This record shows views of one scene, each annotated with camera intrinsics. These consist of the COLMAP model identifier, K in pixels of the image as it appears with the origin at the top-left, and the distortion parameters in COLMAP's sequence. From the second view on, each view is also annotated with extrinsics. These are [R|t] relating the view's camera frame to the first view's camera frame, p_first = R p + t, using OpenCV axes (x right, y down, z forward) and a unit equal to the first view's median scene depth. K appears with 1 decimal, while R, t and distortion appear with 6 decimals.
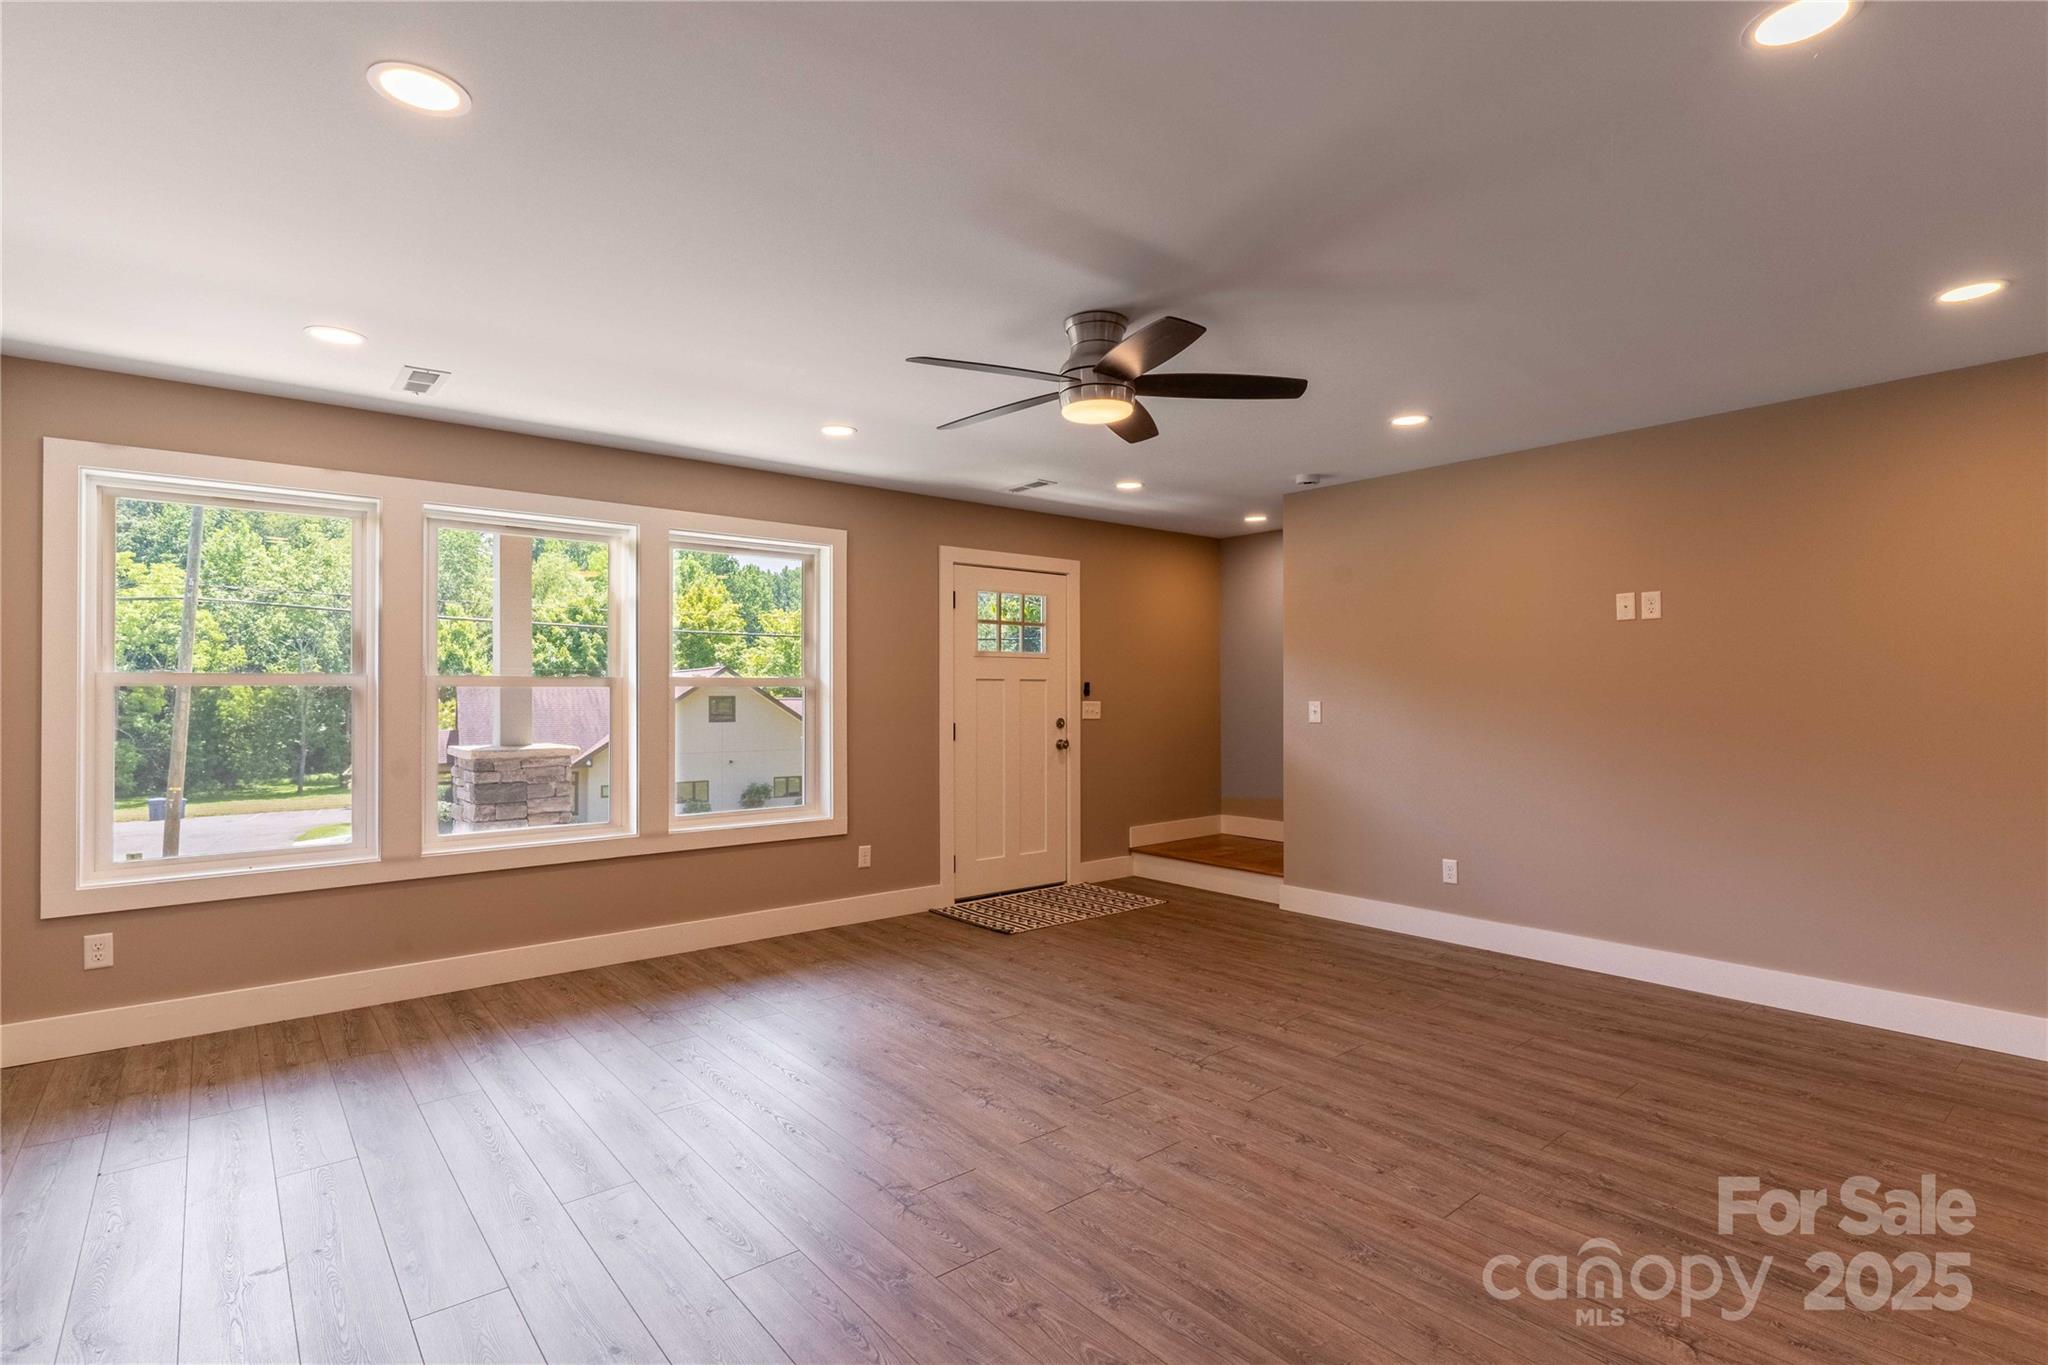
lens RADIAL K [[992.3, 0, 1023.9], [0, 992.3, 690.3], [0, 0, 1]] dist [0.000744, 0.000580]
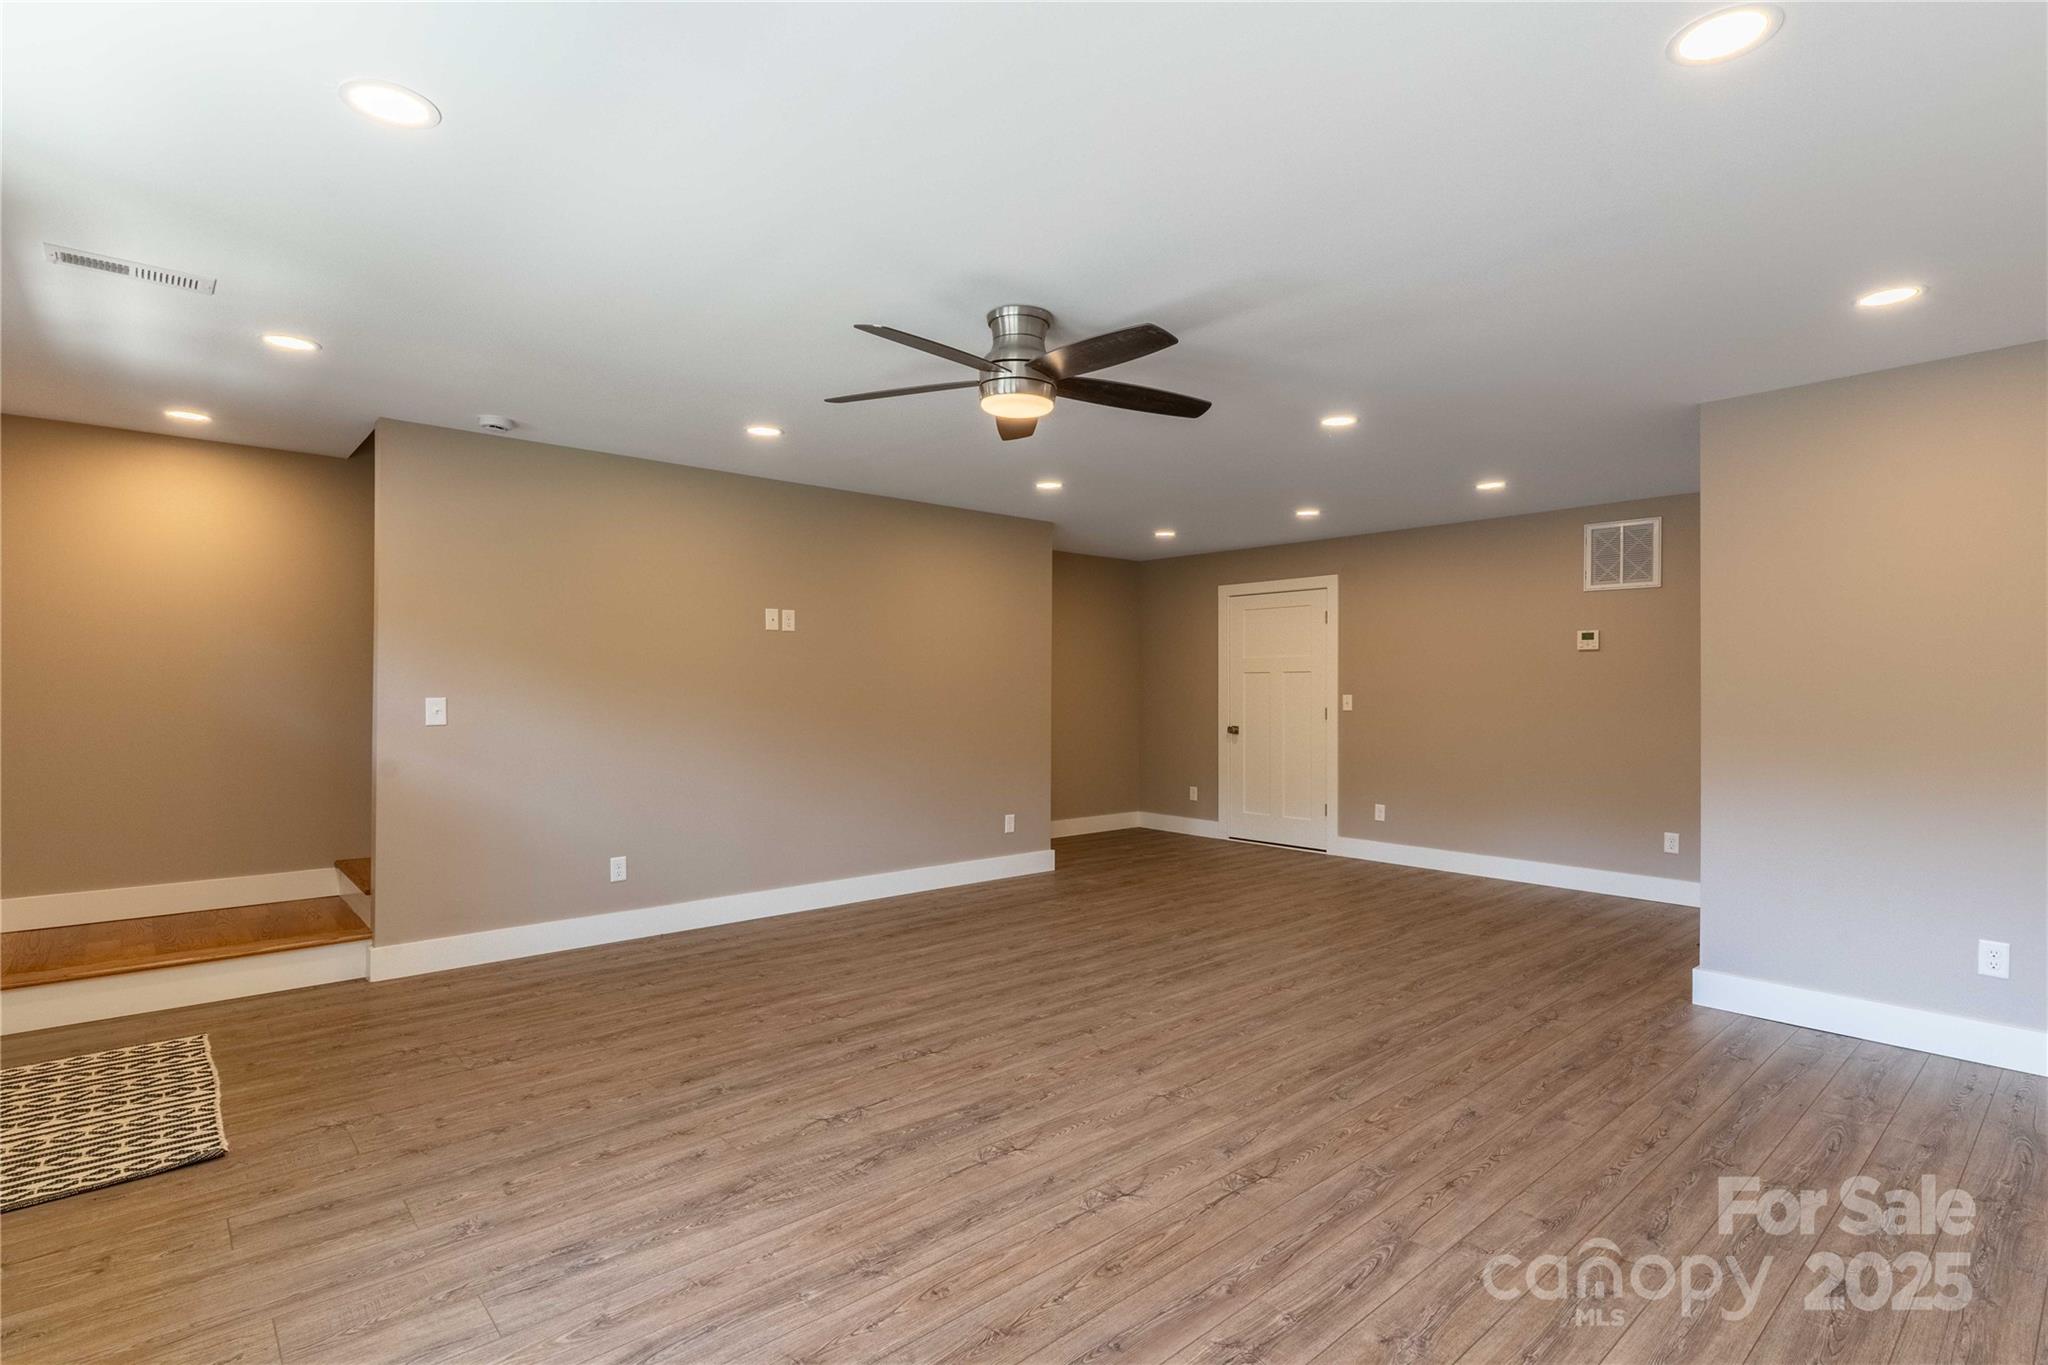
lens RADIAL K [[992.3, 0, 1023.9], [0, 992.3, 690.3], [0, 0, 1]] dist [0.000744, 0.000580]
pose [[-0.038298, 0.000222, 0.999266, -0.740637], [-0.005510, 0.999985, -0.000434, 0.004043], [-0.999251, -0.005523, -0.038297, 0.827505]]
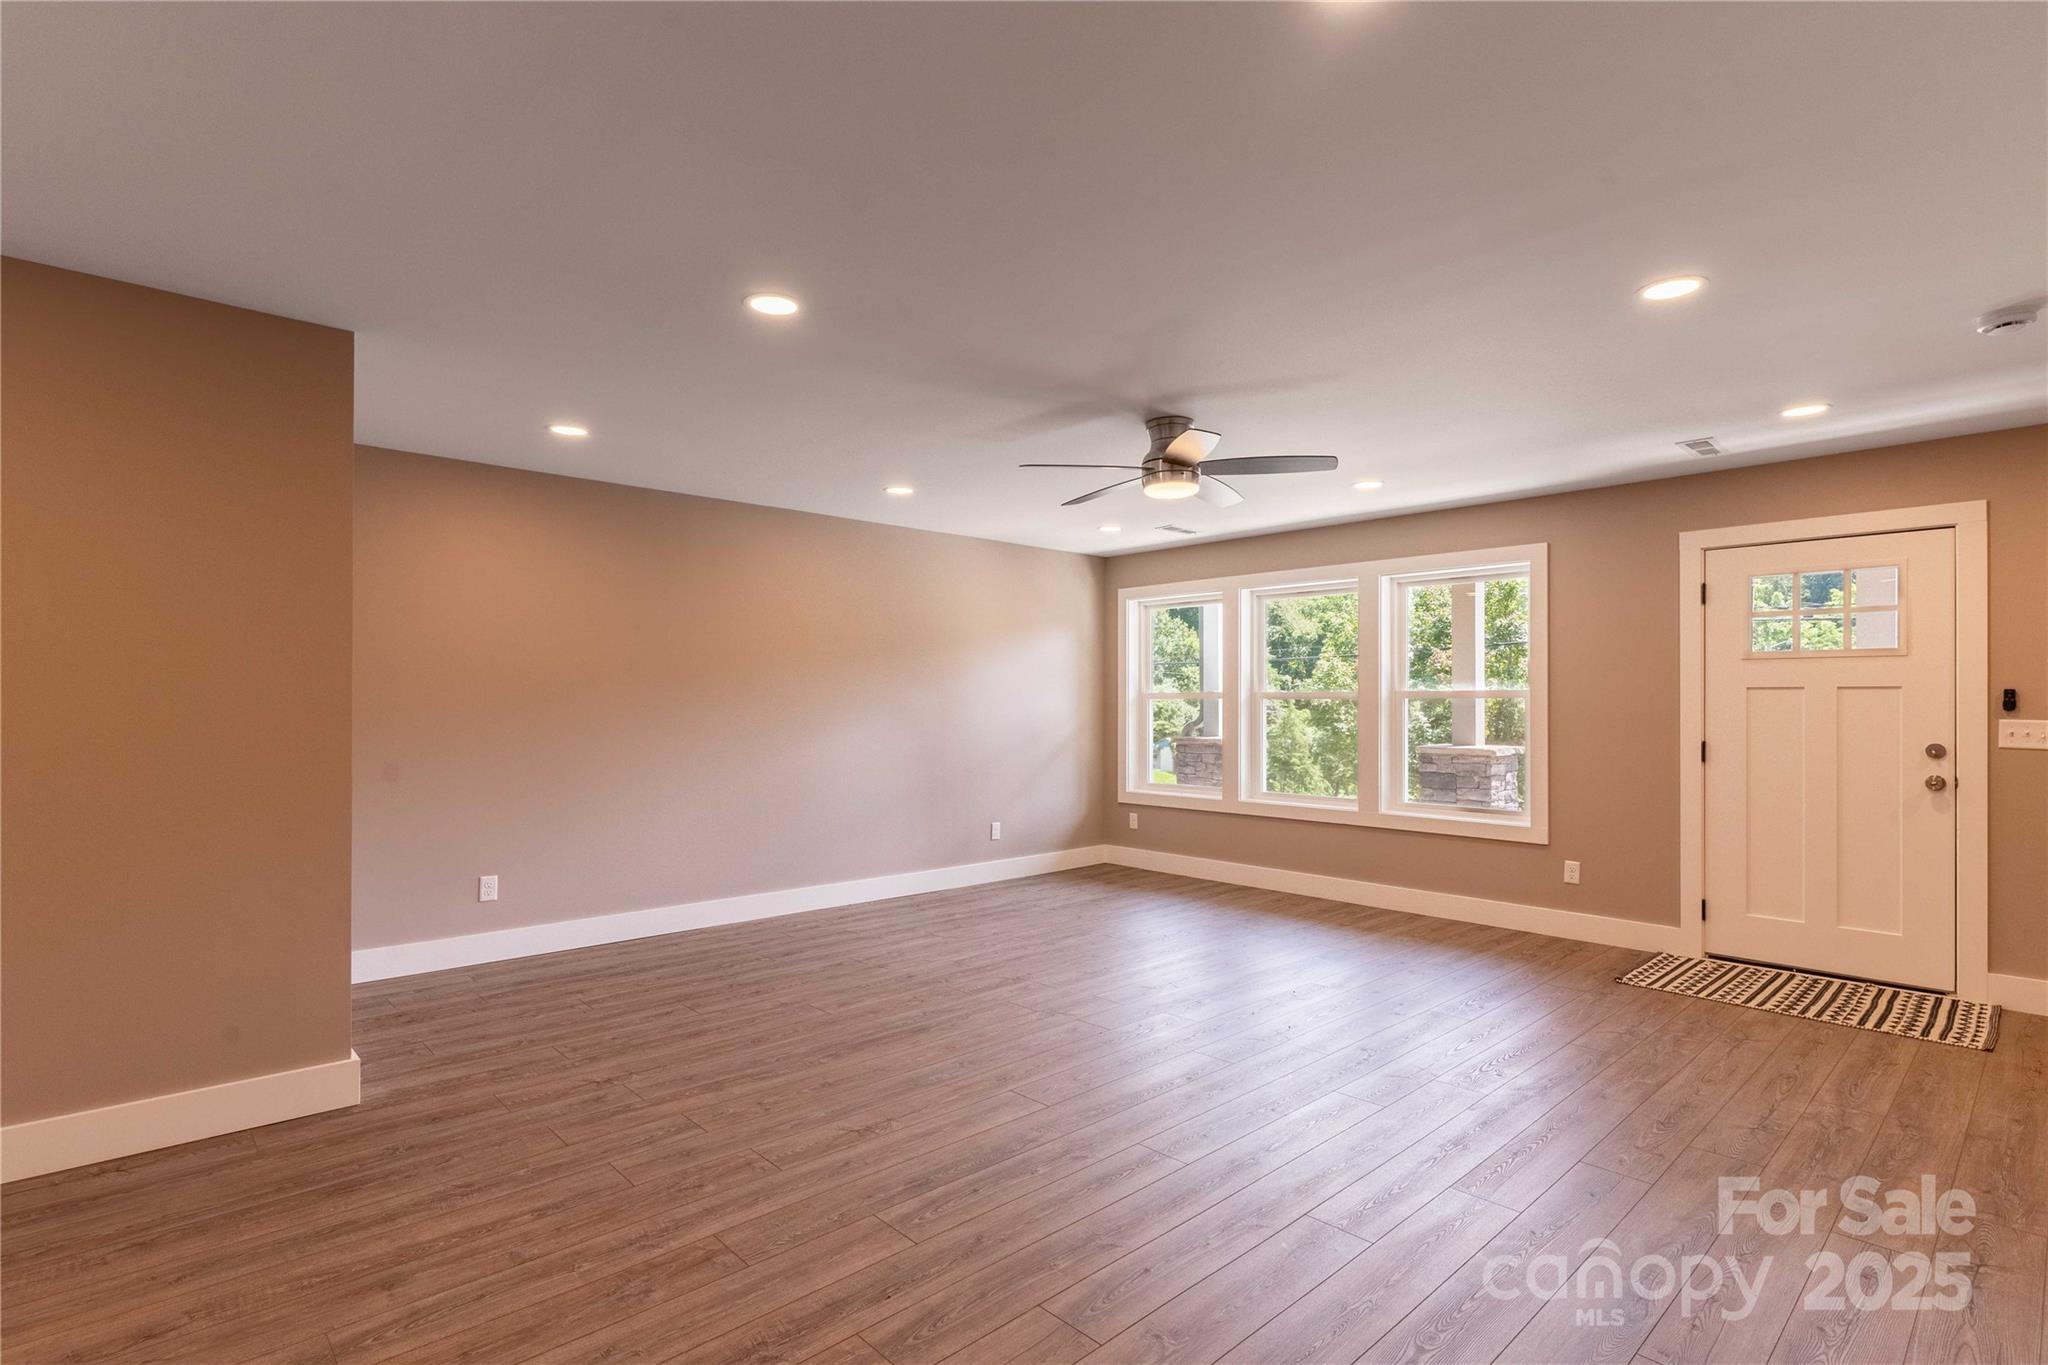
lens RADIAL K [[967.3, 0, 1025.8], [0, 967.3, 703.1], [0, 0, 1]] dist [0.001125, 0.000385]
pose [[0.068196, 0.002946, -0.997668, 1.082934], [0.000471, 0.999995, 0.002985, -0.002479], [0.997672, -0.000673, 0.068195, 0.577688]]
